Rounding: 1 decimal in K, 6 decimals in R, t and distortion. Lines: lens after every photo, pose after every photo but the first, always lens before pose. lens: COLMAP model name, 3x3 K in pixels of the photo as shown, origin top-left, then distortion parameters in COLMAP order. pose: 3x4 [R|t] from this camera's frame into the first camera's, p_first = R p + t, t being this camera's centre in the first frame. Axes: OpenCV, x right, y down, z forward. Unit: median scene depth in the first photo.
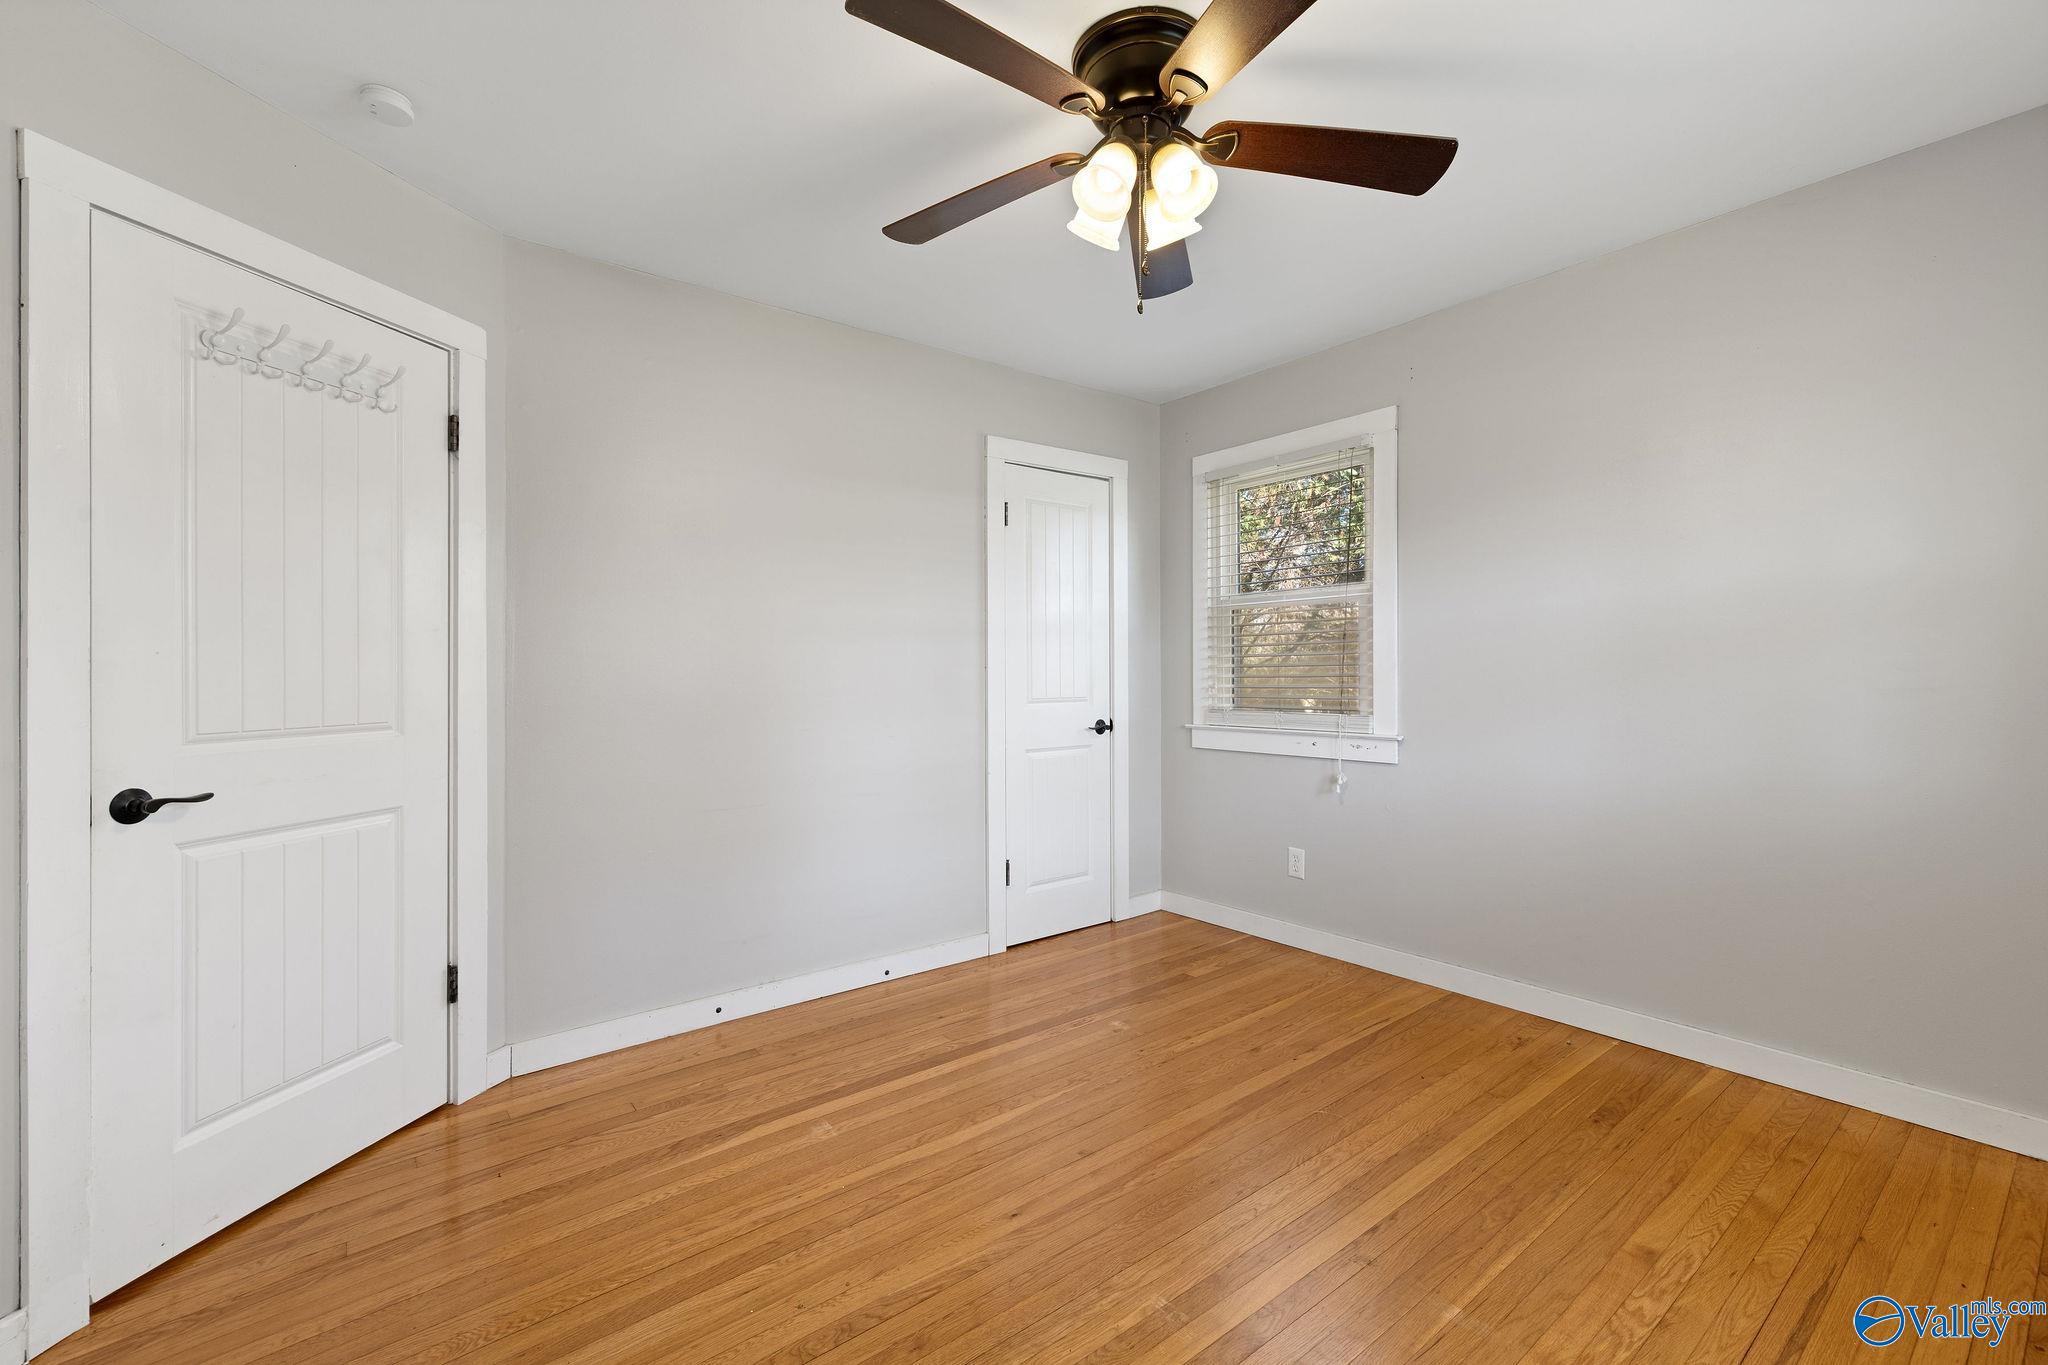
lens RADIAL K [[878.0, 0, 1037.1], [0, 878.0, 673.9], [0, 0, 1]] dist [0.004771, 0.000027]
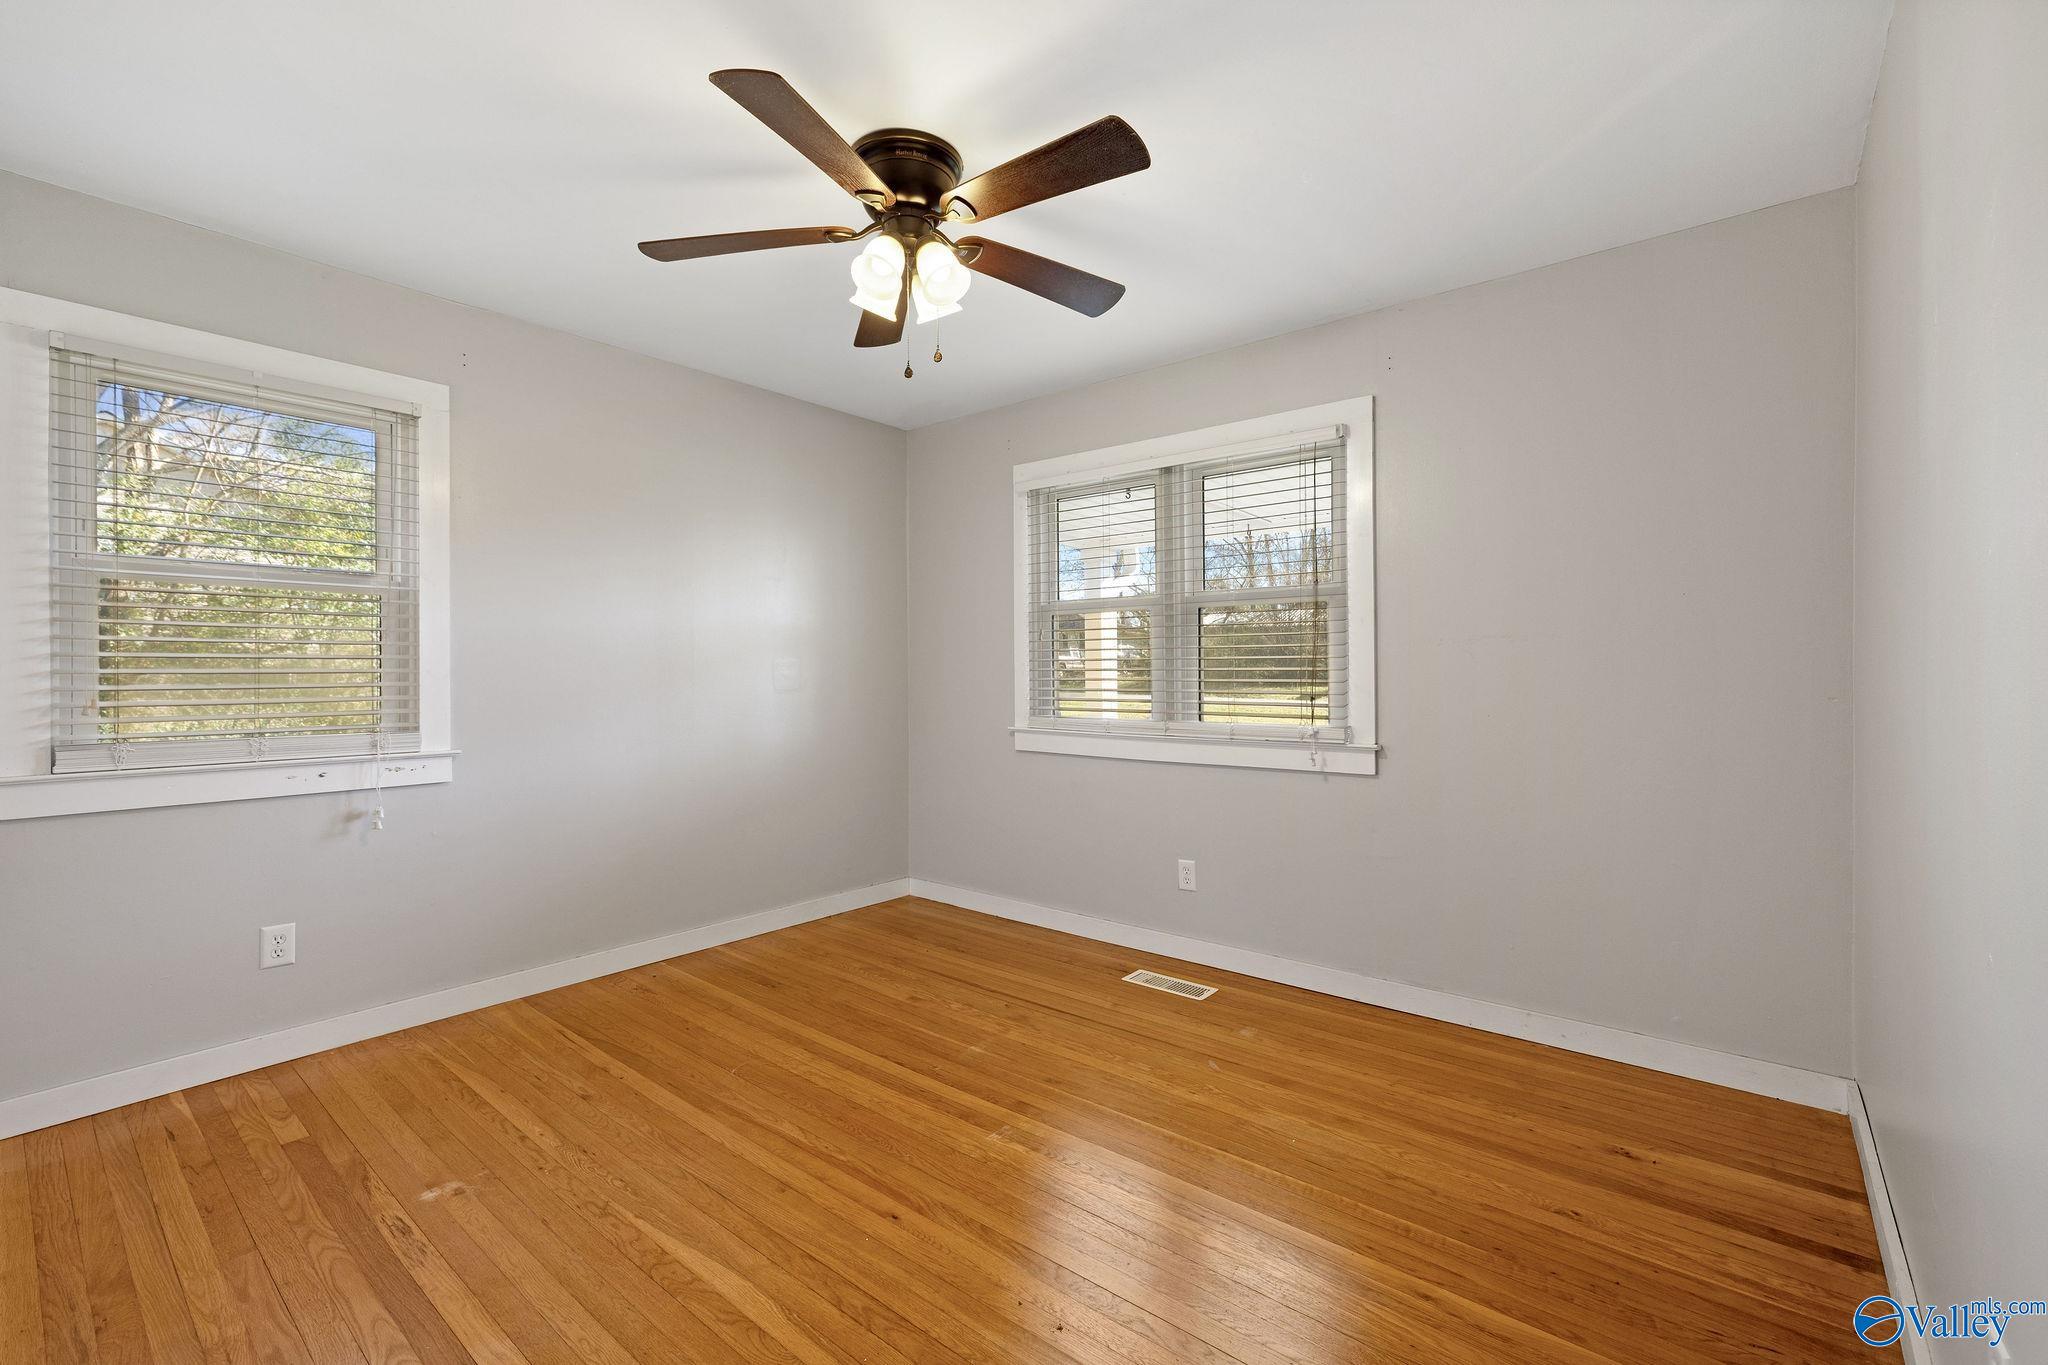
lens RADIAL K [[878.0, 0, 1028.7], [0, 878.0, 670.9], [0, 0, 1]] dist [0.004771, 0.000027]
pose [[-0.204036, 0.008470, 0.978927, -0.741373], [0.008953, 0.999937, -0.006786, 0.000437], [-0.978922, 0.007379, -0.204099, 0.746286]]
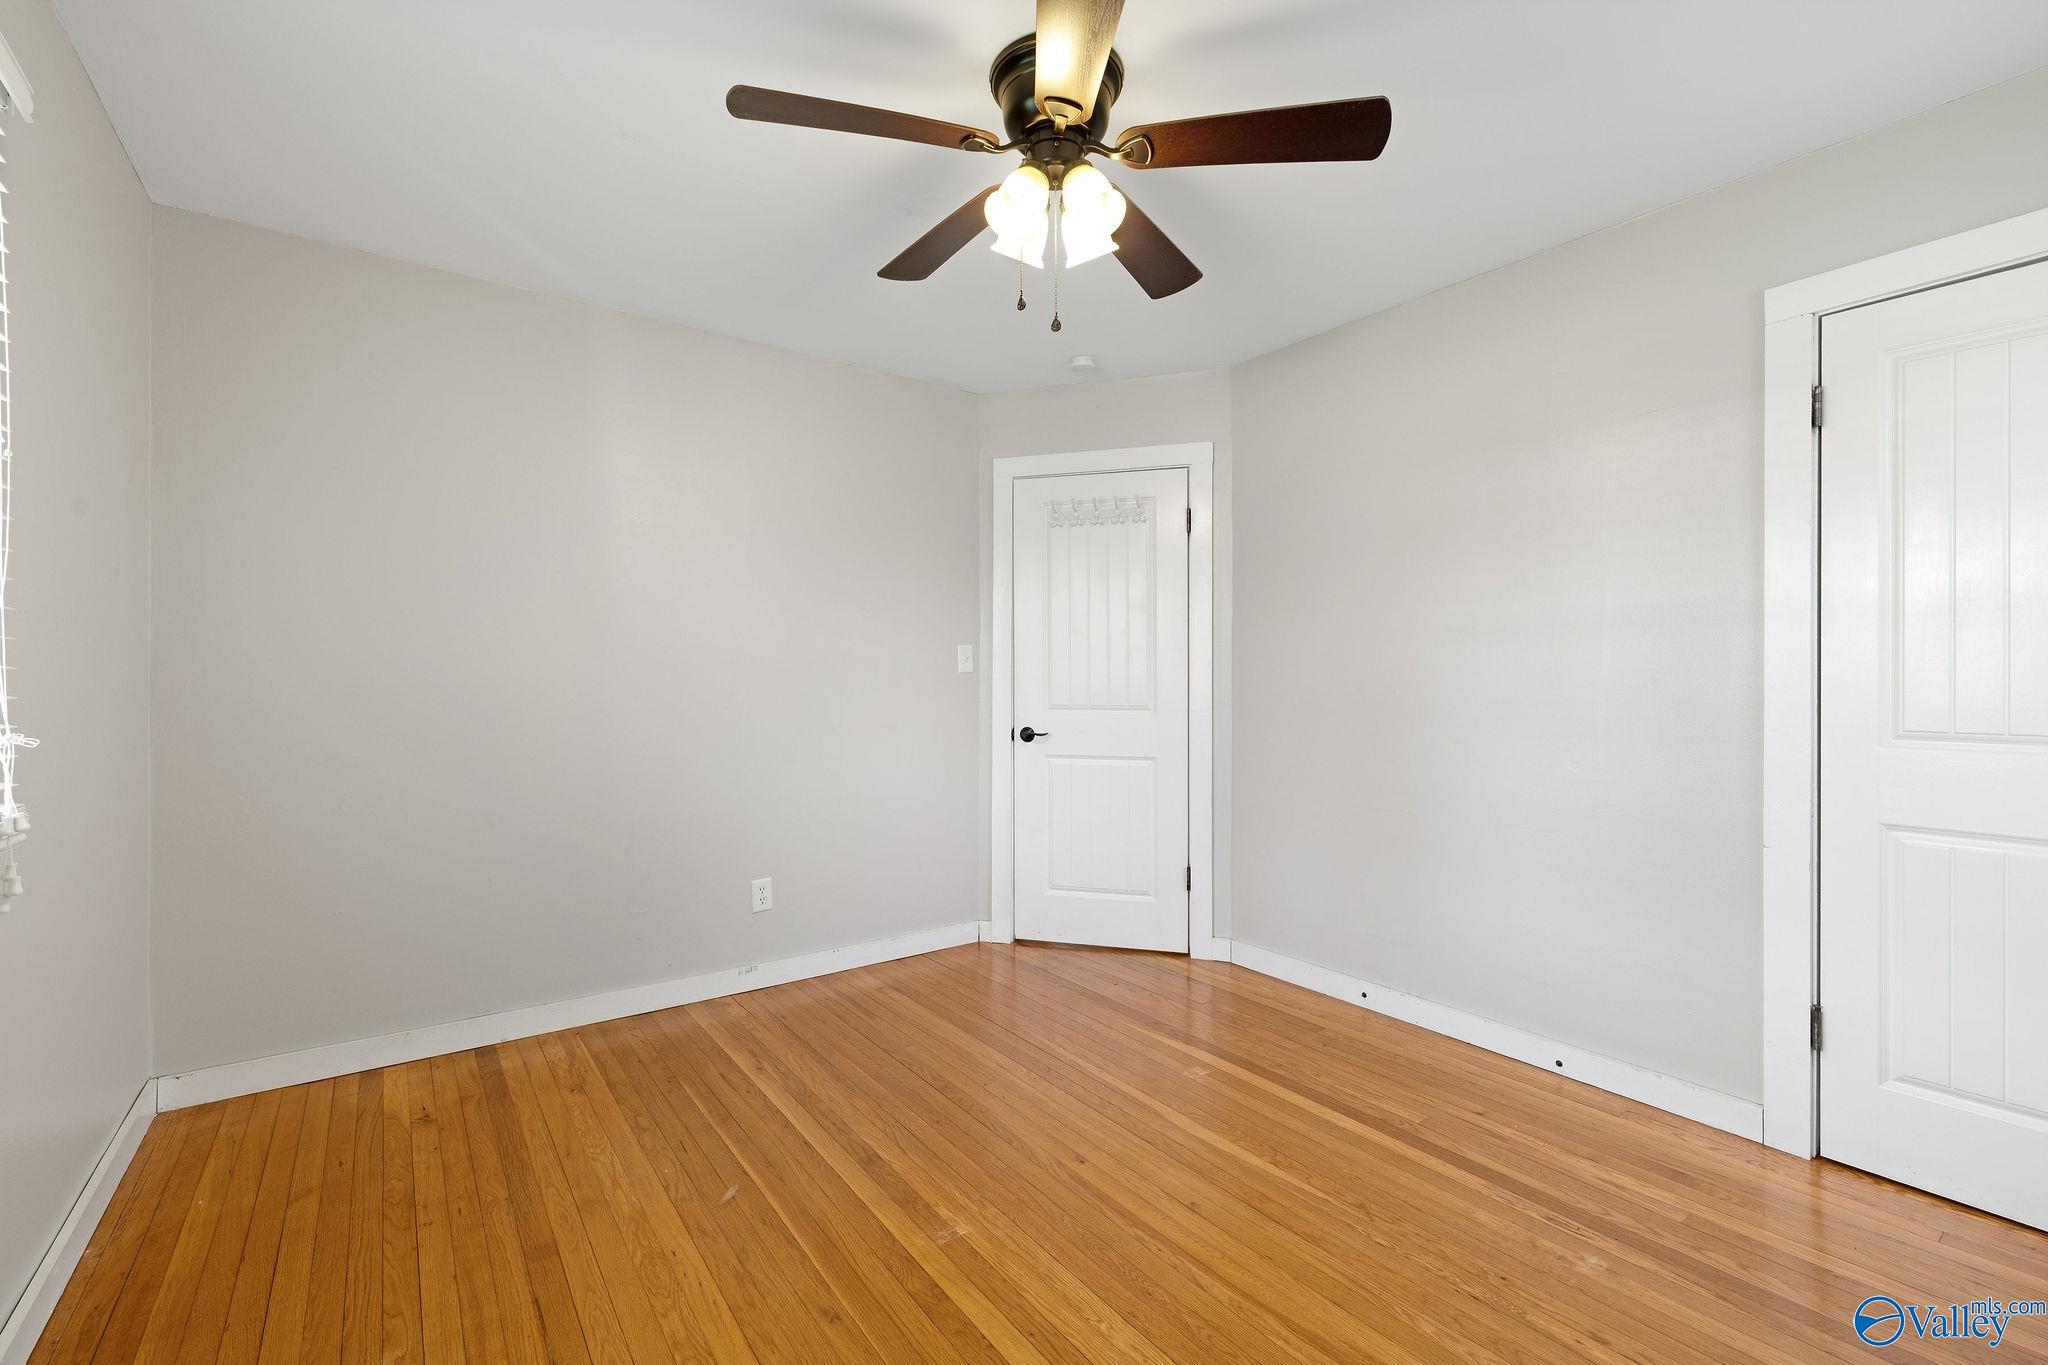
lens RADIAL K [[878.0, 0, 1022.4], [0, 878.0, 678.9], [0, 0, 1]] dist [0.004771, 0.000027]
pose [[-0.045768, 0.011036, -0.998891, 0.779236], [-0.003021, 0.999933, 0.011186, -0.011725], [0.998948, 0.003529, -0.045732, 0.690650]]
